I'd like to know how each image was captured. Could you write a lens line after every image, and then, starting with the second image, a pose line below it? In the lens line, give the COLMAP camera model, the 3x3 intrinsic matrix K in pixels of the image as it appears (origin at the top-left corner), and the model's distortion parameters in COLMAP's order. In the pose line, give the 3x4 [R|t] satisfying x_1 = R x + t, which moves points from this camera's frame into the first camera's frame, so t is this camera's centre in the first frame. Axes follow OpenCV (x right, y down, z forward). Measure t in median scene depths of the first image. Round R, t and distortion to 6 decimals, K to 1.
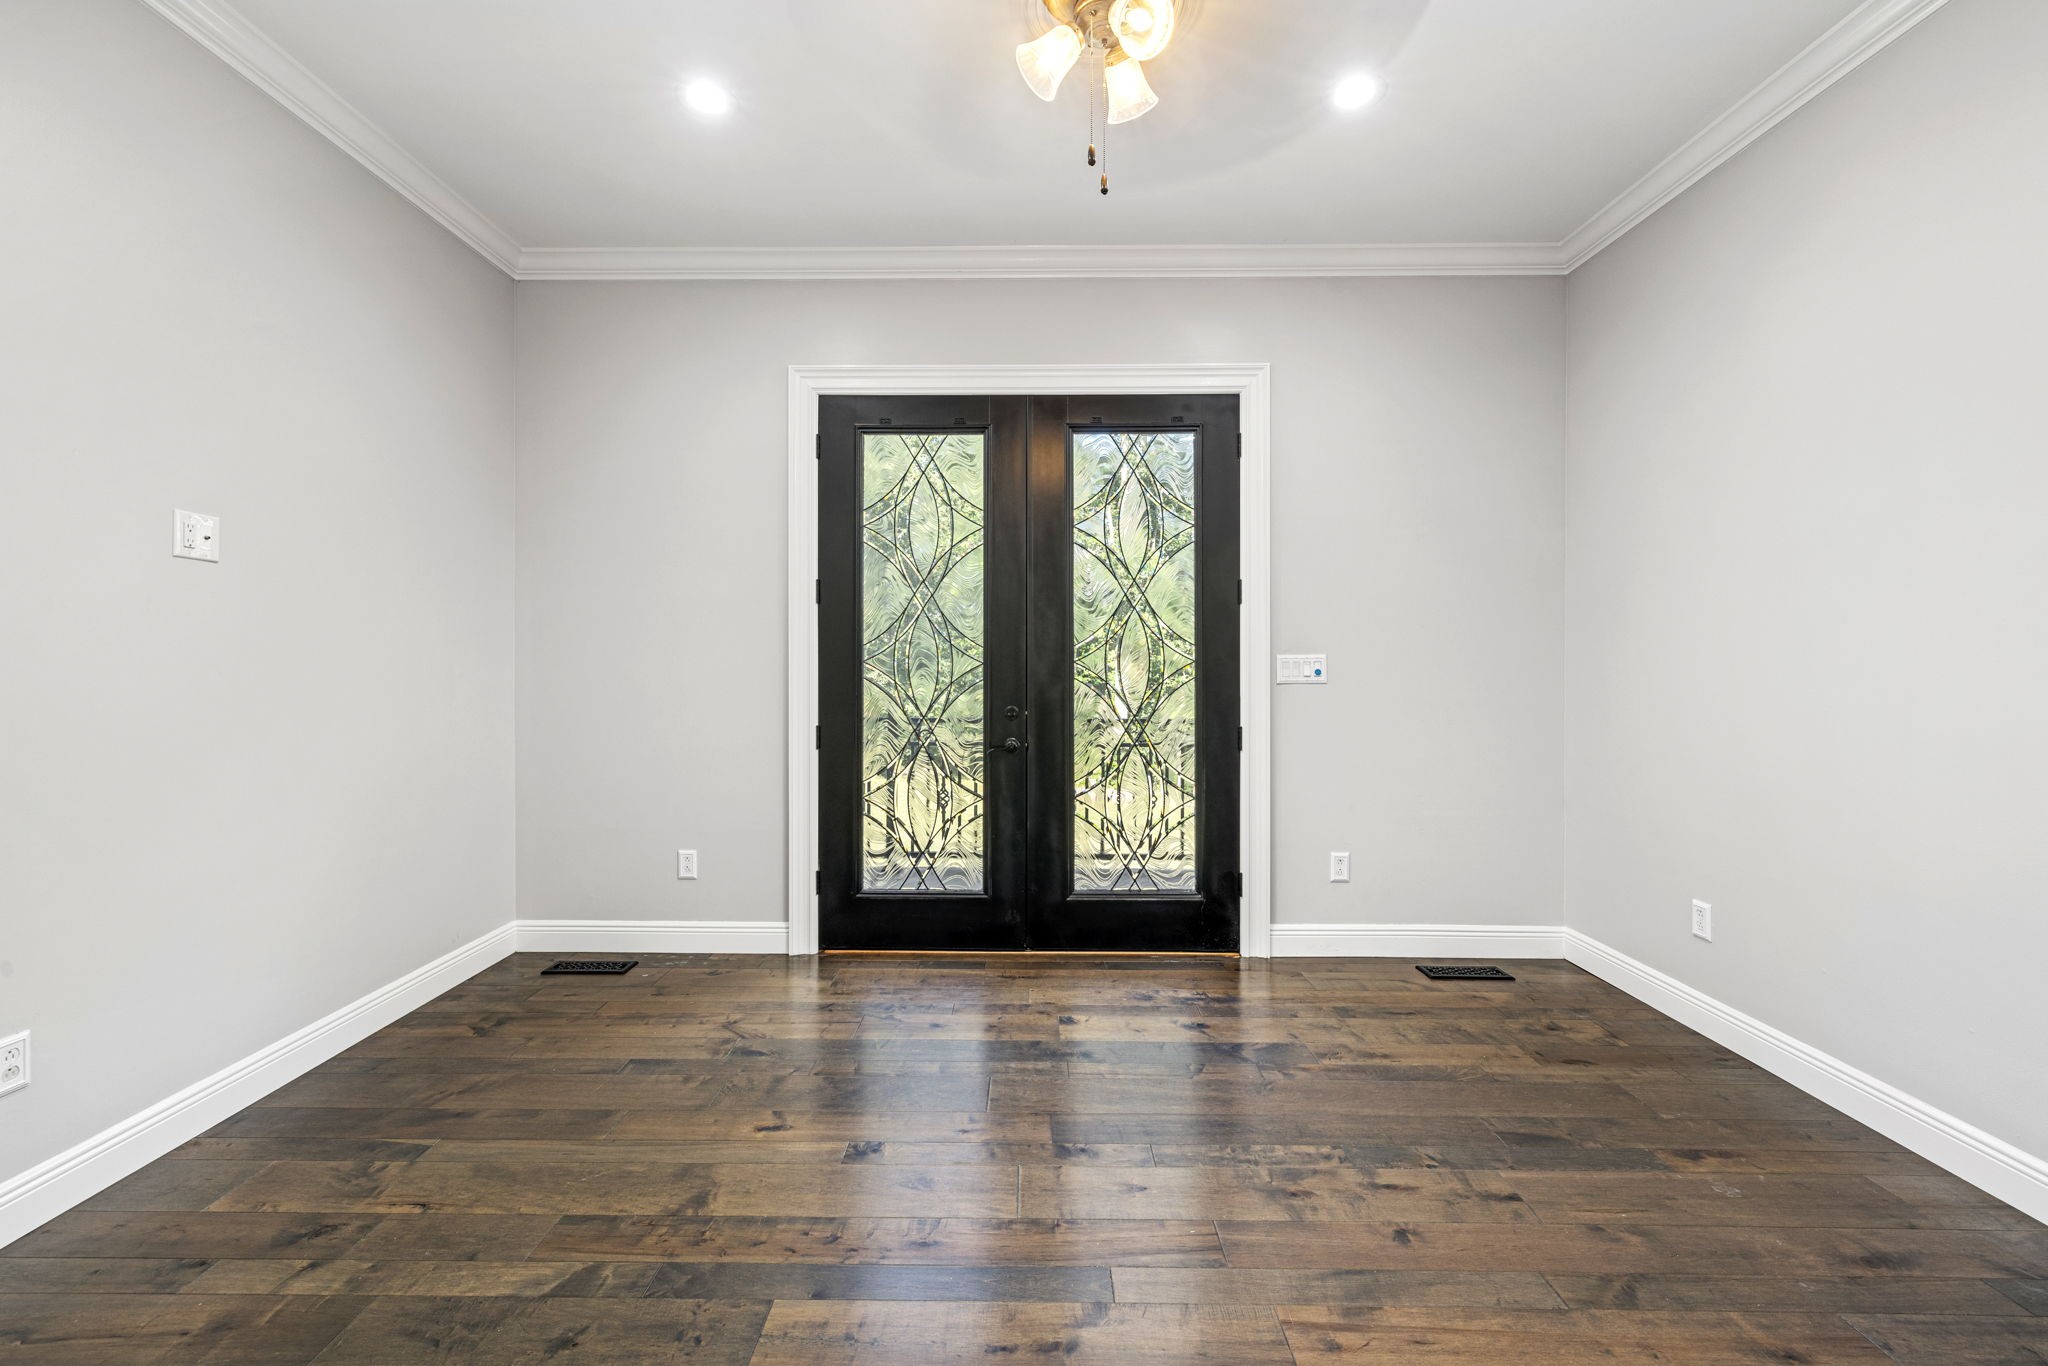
lens RADIAL K [[859.2, 0, 1009.0], [0, 859.2, 671.3], [0, 0, 1]] dist [0.002434, 0.000137]
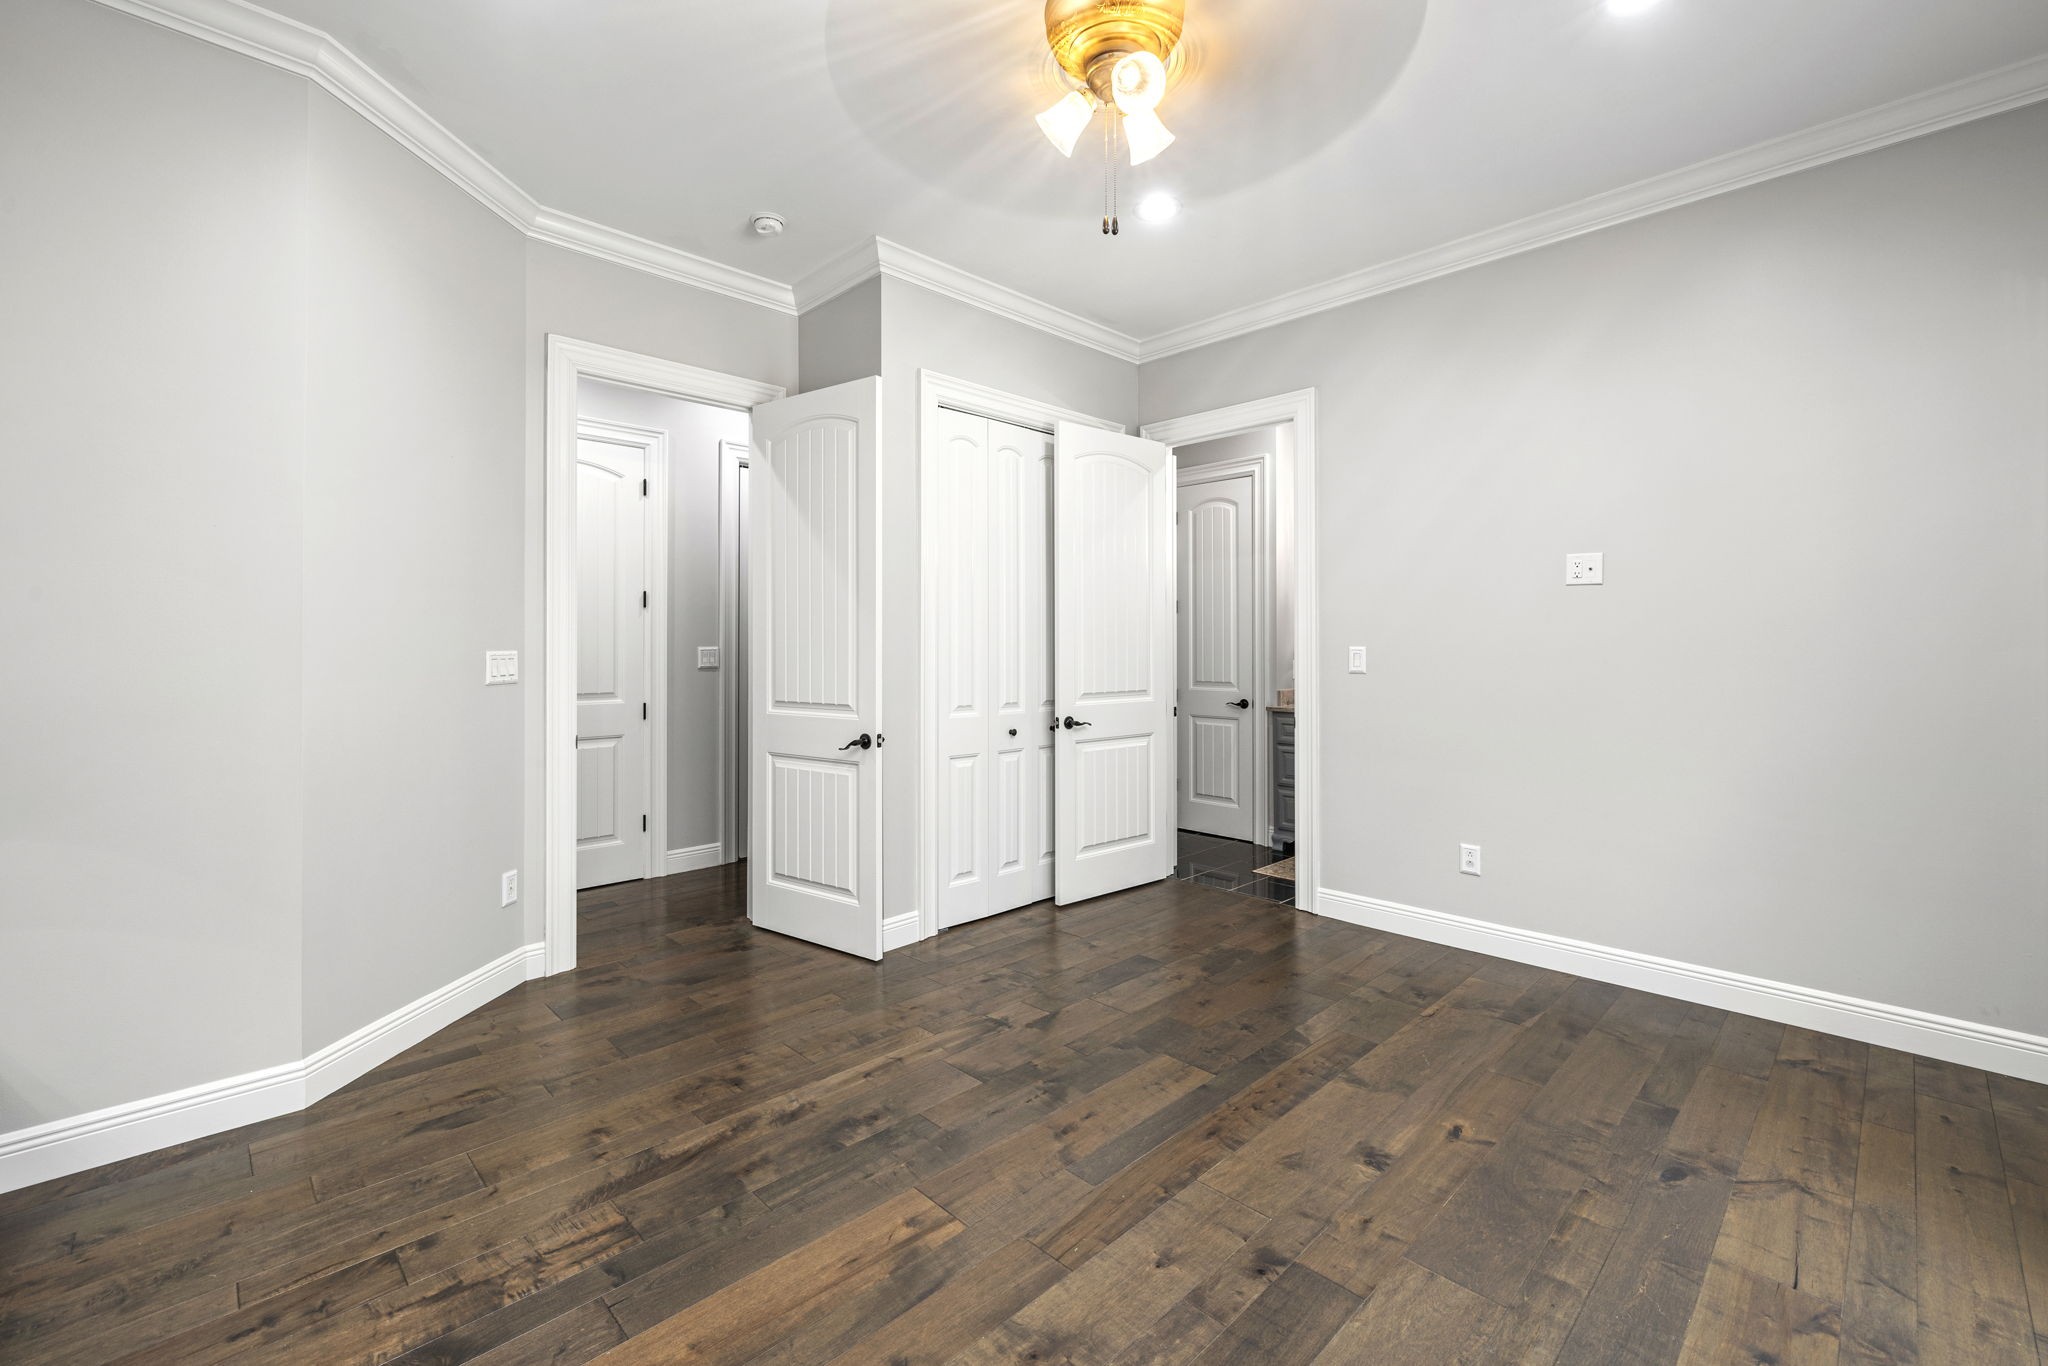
lens RADIAL K [[859.2, 0, 1013.5], [0, 859.2, 668.5], [0, 0, 1]] dist [0.002434, 0.000137]
pose [[-0.706054, 0.015716, -0.707984, 0.913243], [-0.010108, 0.999428, 0.032267, -0.028307], [0.708086, 0.029939, -0.705491, 1.574263]]
